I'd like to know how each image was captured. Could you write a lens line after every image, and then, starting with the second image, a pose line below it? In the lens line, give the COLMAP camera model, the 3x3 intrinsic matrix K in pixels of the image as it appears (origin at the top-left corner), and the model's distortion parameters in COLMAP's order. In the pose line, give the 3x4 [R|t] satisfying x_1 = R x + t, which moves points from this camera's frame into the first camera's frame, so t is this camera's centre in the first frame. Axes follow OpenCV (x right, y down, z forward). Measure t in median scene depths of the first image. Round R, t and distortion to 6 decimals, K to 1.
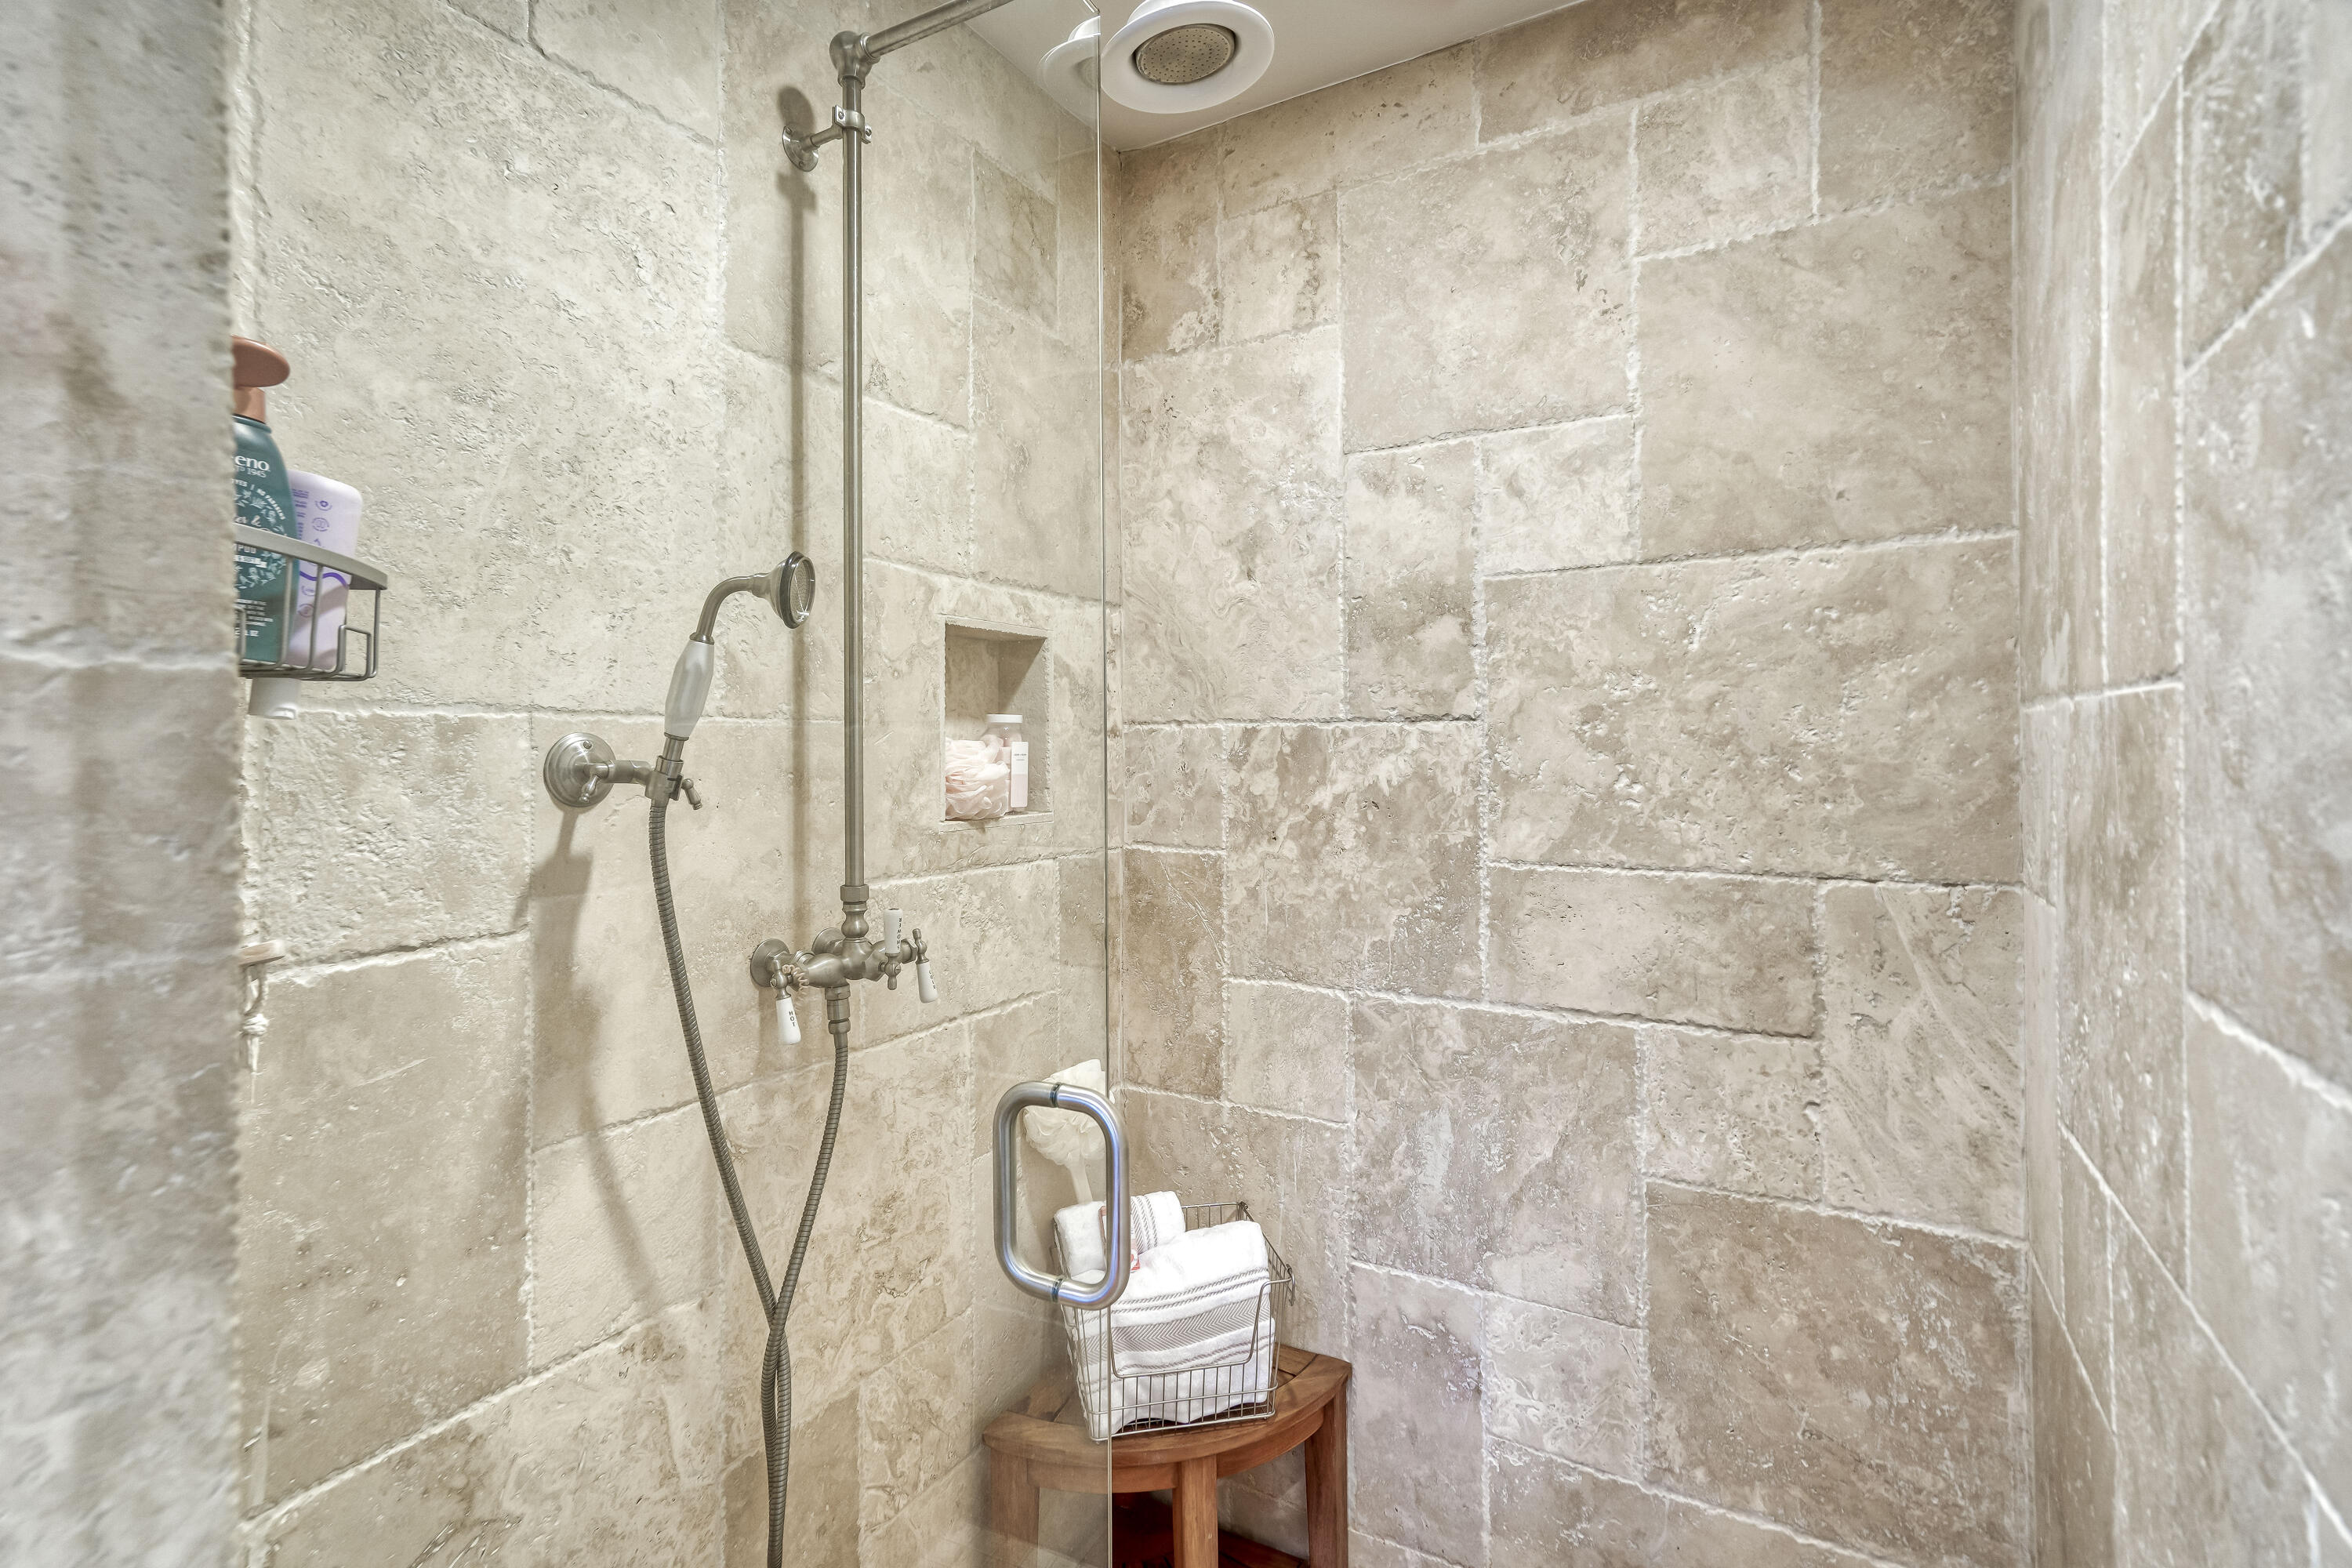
lens RADIAL K [[1079.9, 0, 1141.8], [0, 1079.9, 752.6], [0, 0, 1]] dist [-0.008283, 0.011249]
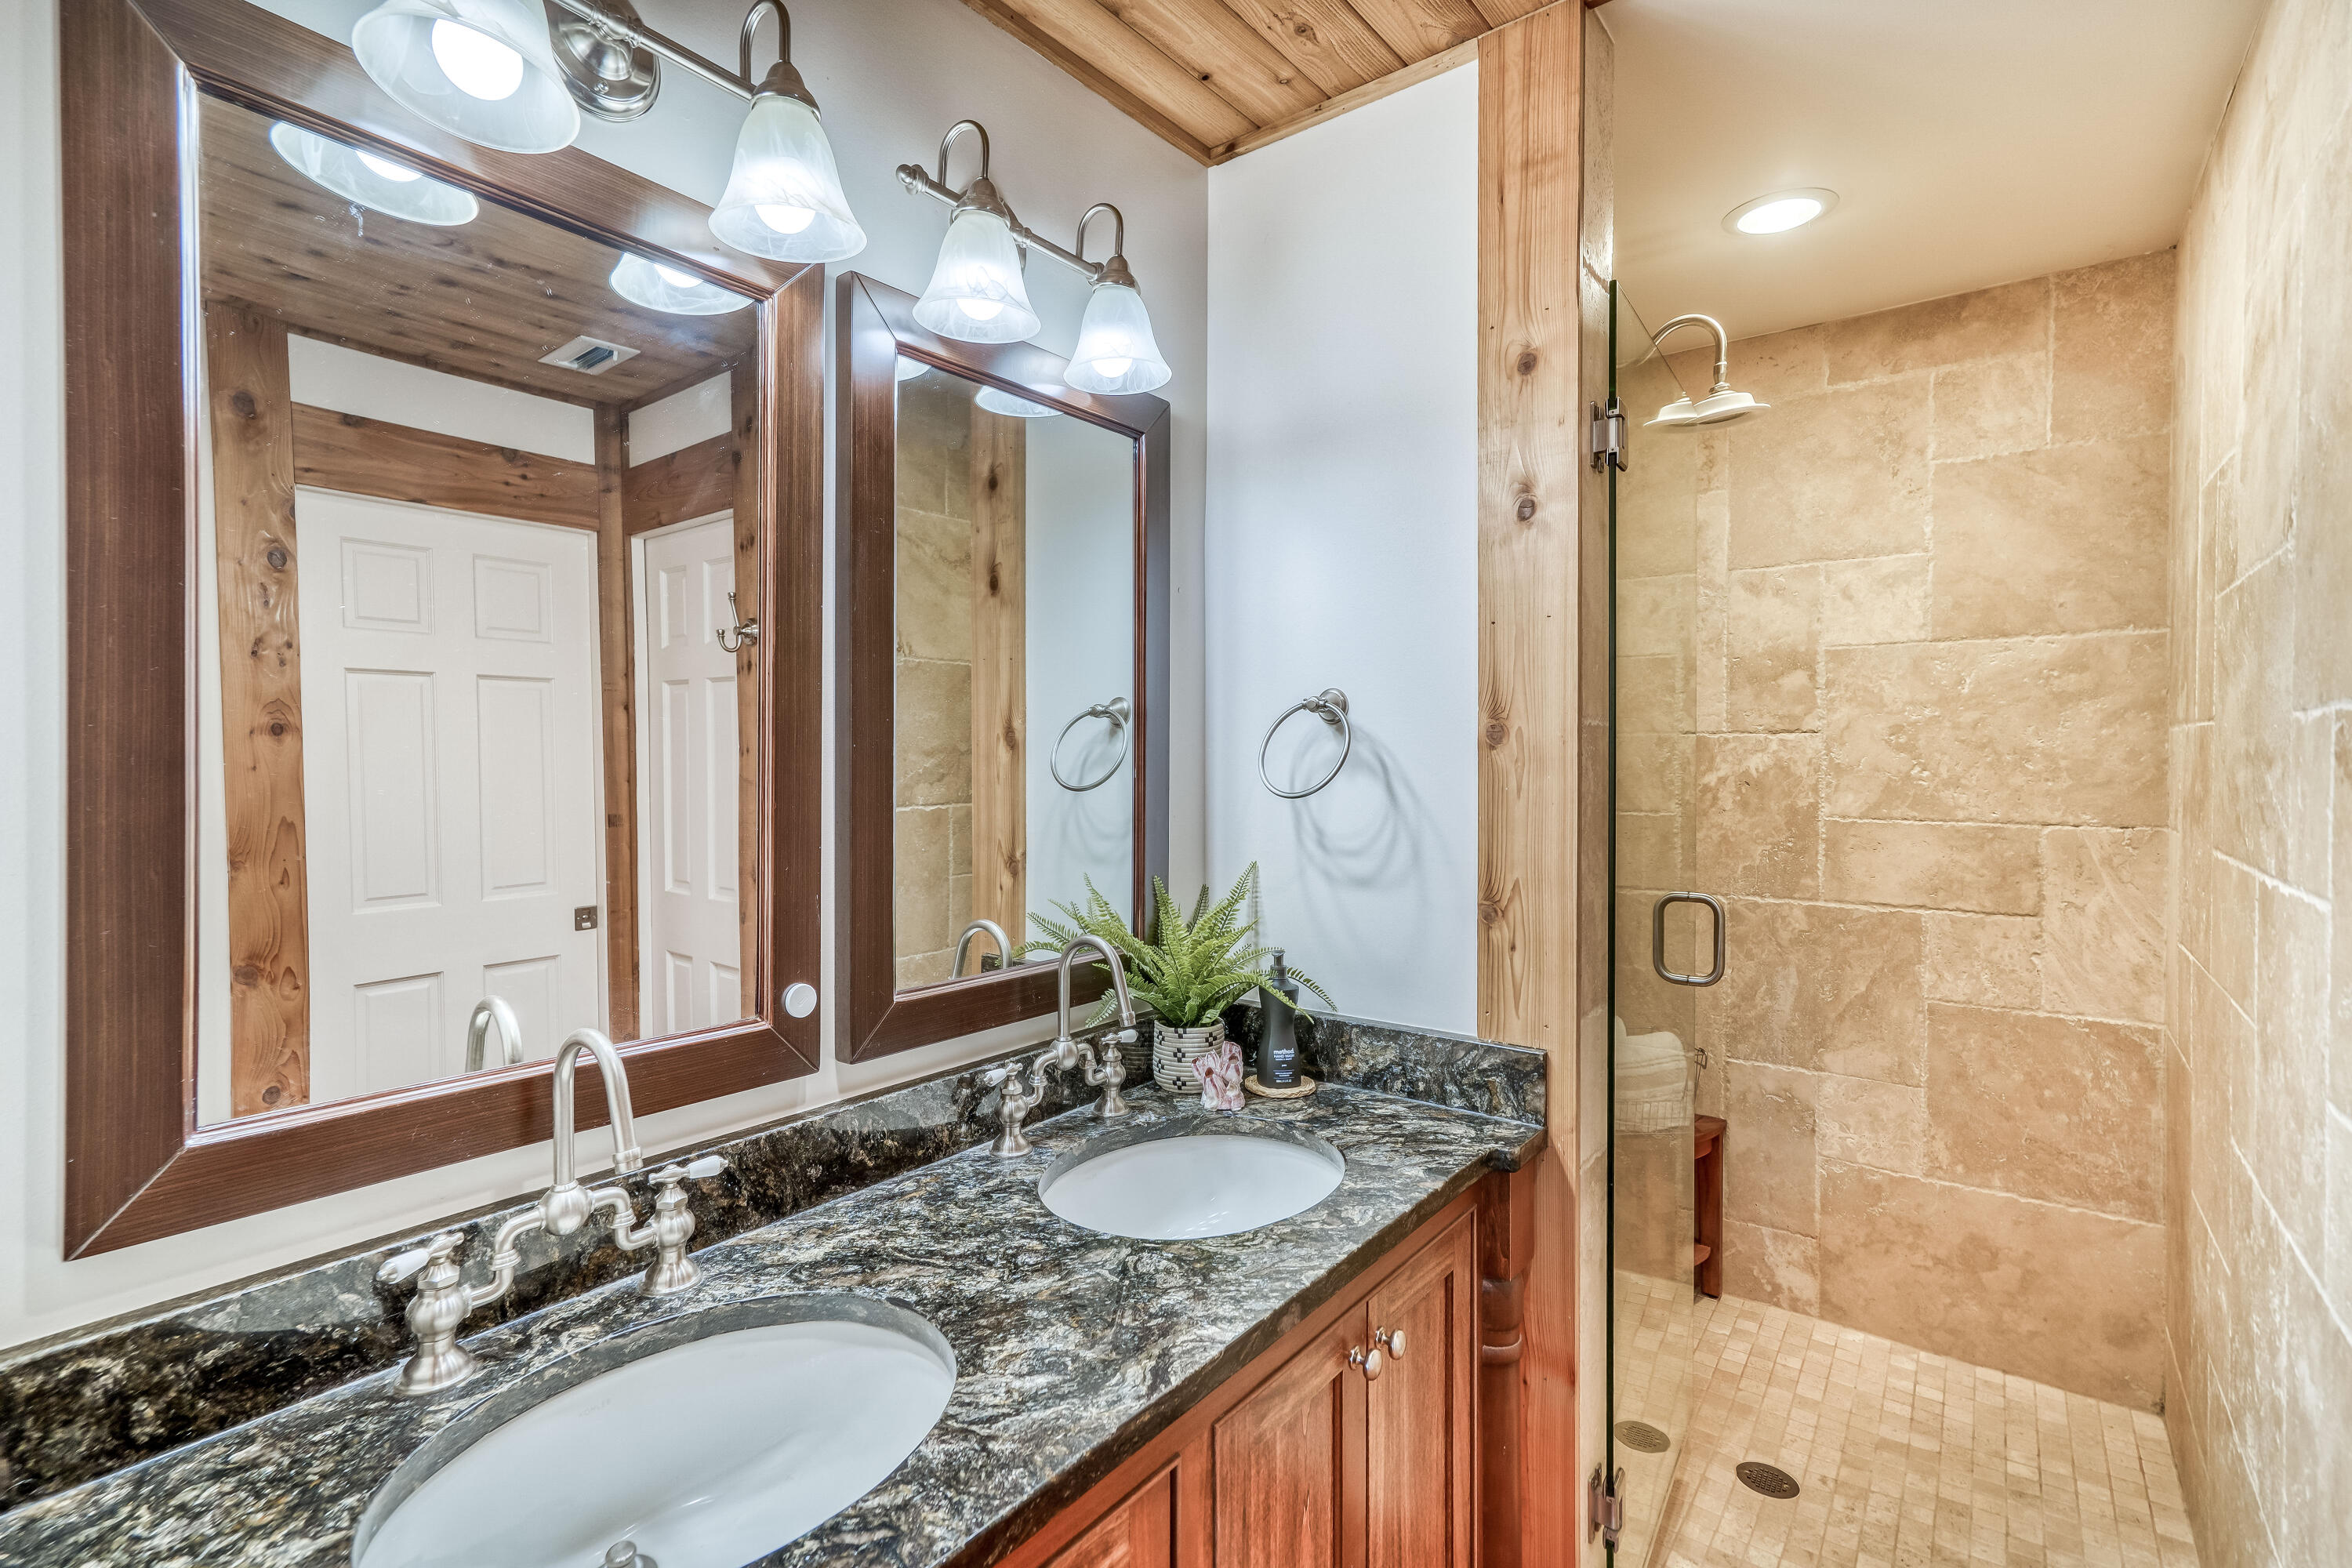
lens RADIAL K [[1079.9, 0, 1152.6], [0, 1079.9, 774.0], [0, 0, 1]] dist [-0.008283, 0.011249]
pose [[0.993830, 0.008873, -0.110563, -0.570075], [-0.006968, 0.999821, 0.017611, 0.012692], [0.110699, -0.016732, 0.993713, -0.834497]]
